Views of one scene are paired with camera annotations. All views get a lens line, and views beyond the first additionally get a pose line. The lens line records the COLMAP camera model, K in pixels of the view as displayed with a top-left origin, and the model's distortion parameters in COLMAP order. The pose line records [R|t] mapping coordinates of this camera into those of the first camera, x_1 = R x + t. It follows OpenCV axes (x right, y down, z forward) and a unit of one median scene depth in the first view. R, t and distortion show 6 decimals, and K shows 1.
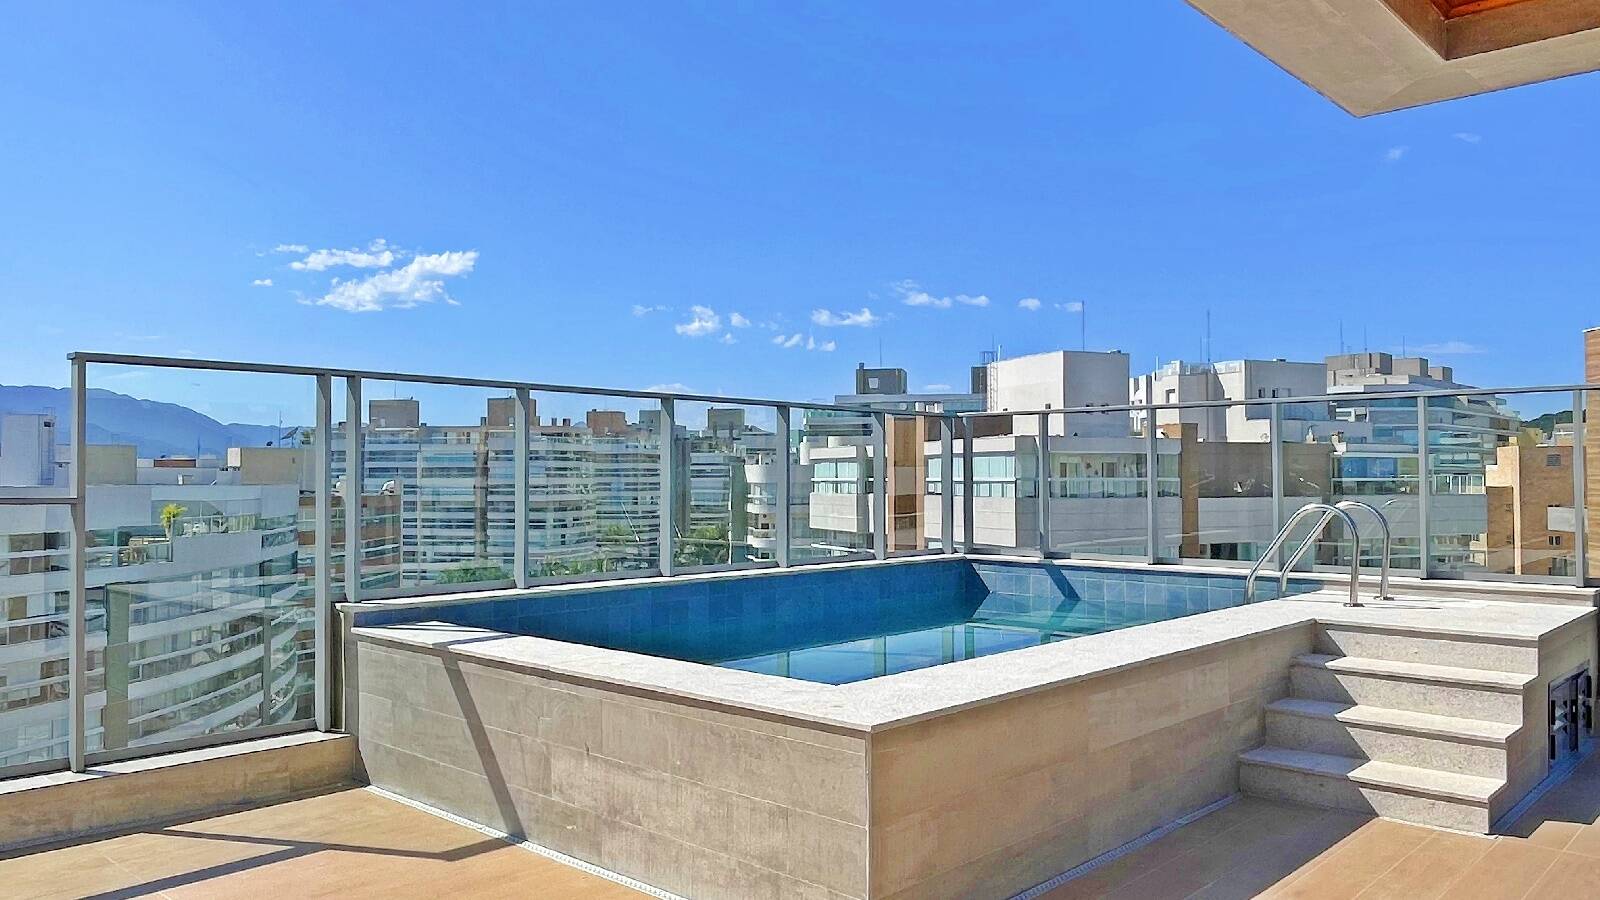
lens RADIAL K [[1150.0, 0, 792.9], [0, 1150.0, 456.3], [0, 0, 1]] dist [0.010840, -0.023355]
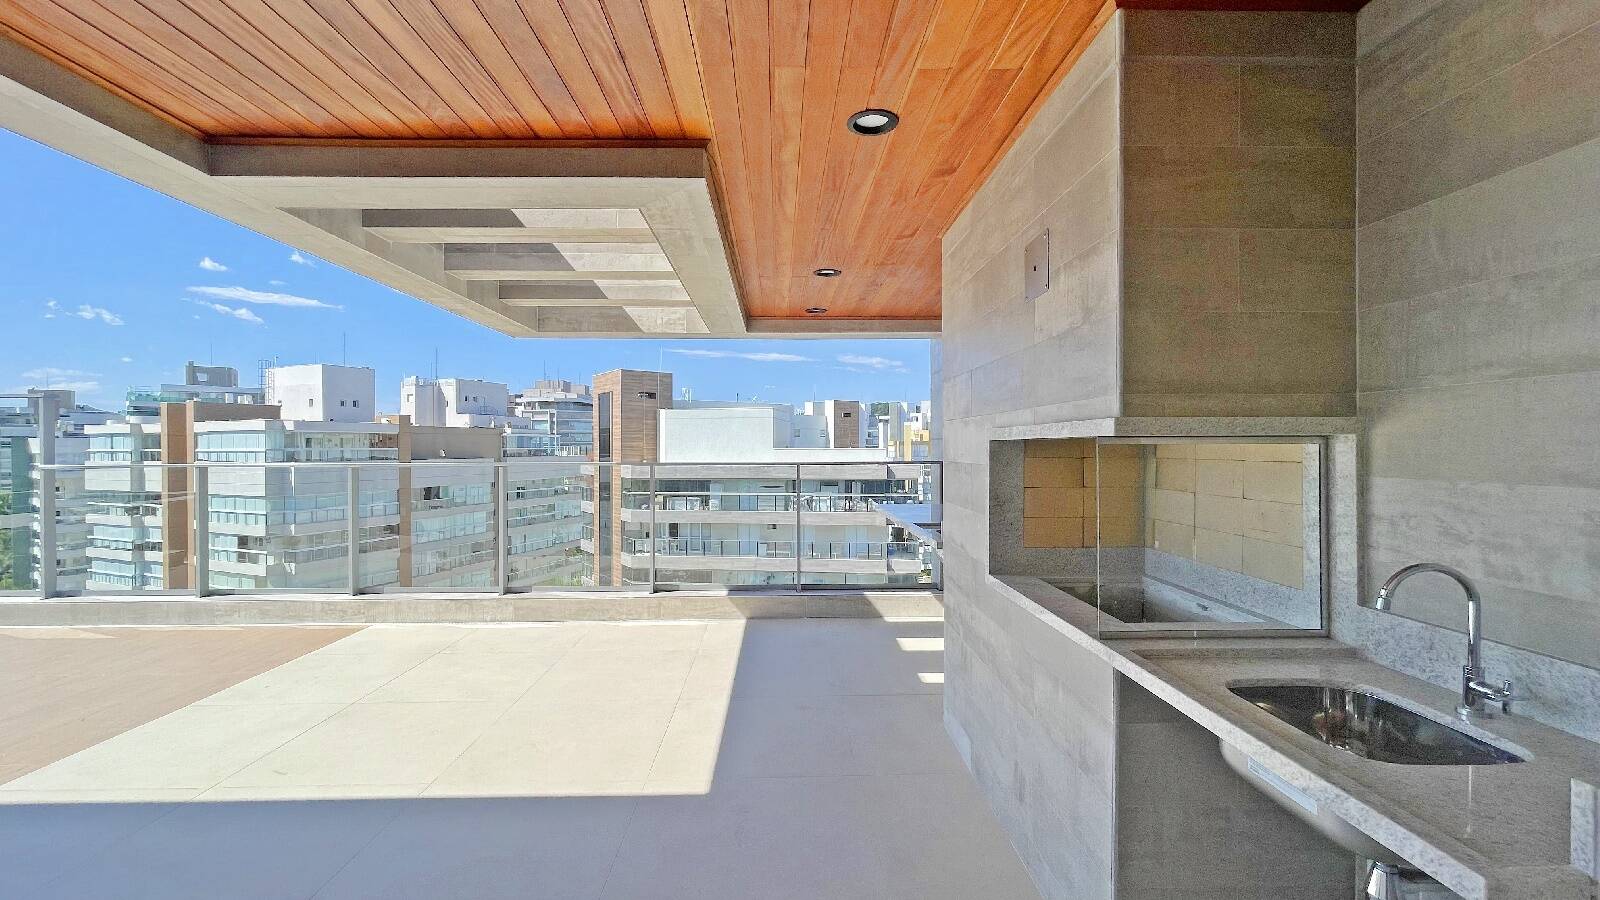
lens RADIAL K [[648.9, 0, 794.4], [0, 648.9, 452.6], [0, 0, 1]] dist [0.004795, -0.002852]
pose [[0.712819, -0.008324, 0.701298, 0.070365], [-0.010543, 0.999689, 0.022581, -0.001274], [-0.701269, -0.023490, 0.712510, -0.032967]]
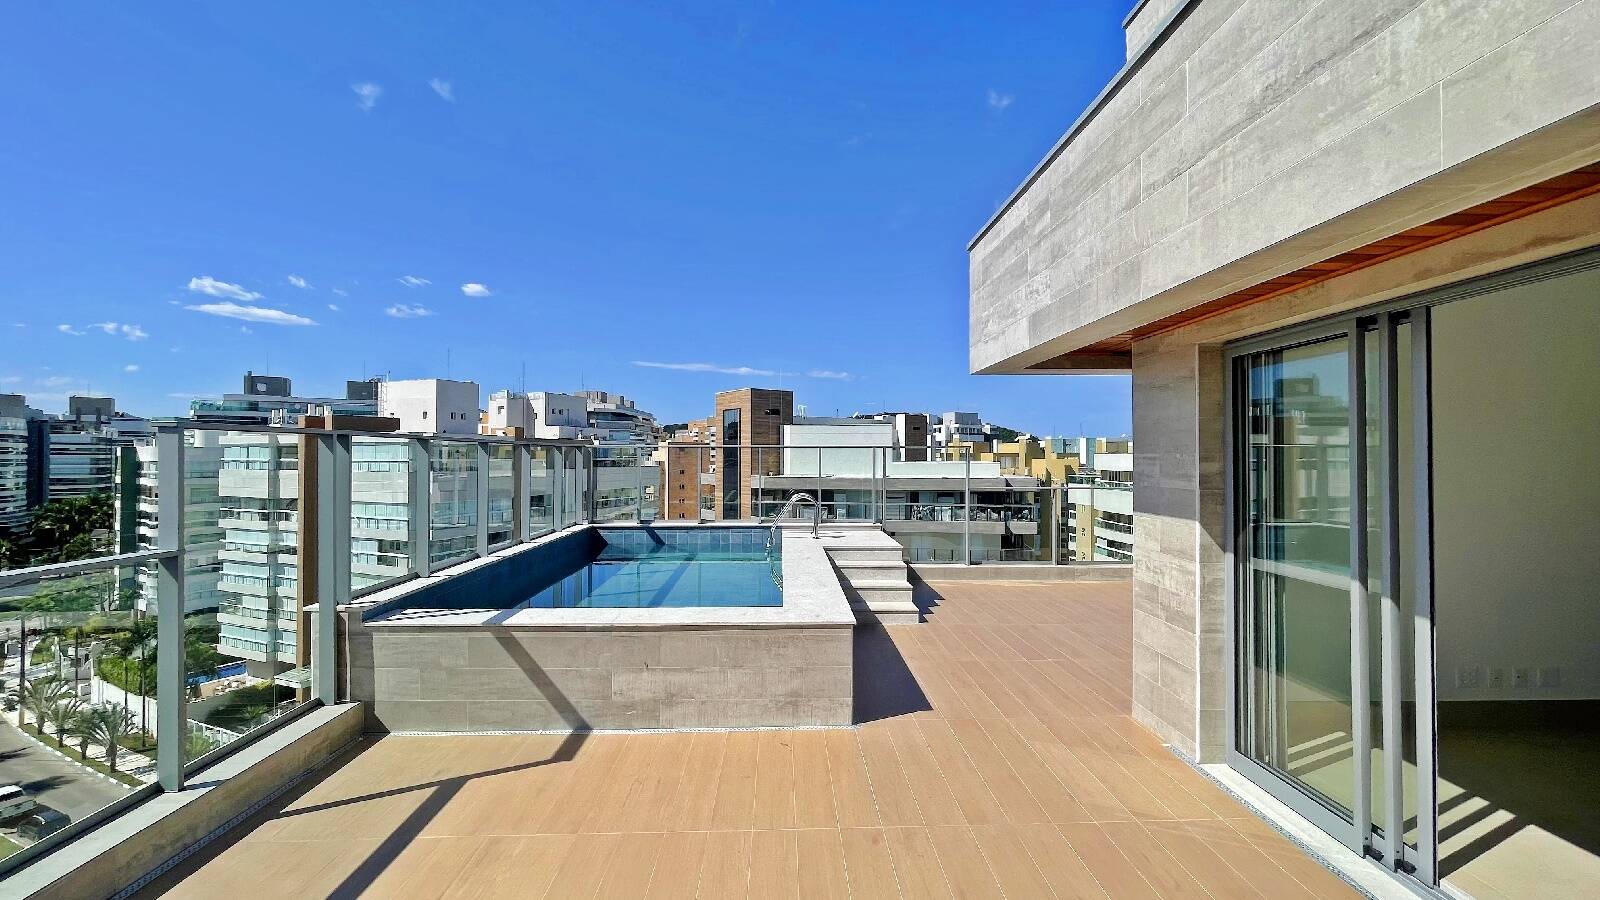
lens RADIAL K [[648.9, 0, 791.8], [0, 648.9, 452.9], [0, 0, 1]] dist [0.004795, -0.002852]
pose [[0.715710, 0.004790, 0.698381, -0.035676], [-0.015658, 0.999835, 0.009189, -0.004284], [-0.698222, -0.017512, 0.715667, 0.006549]]
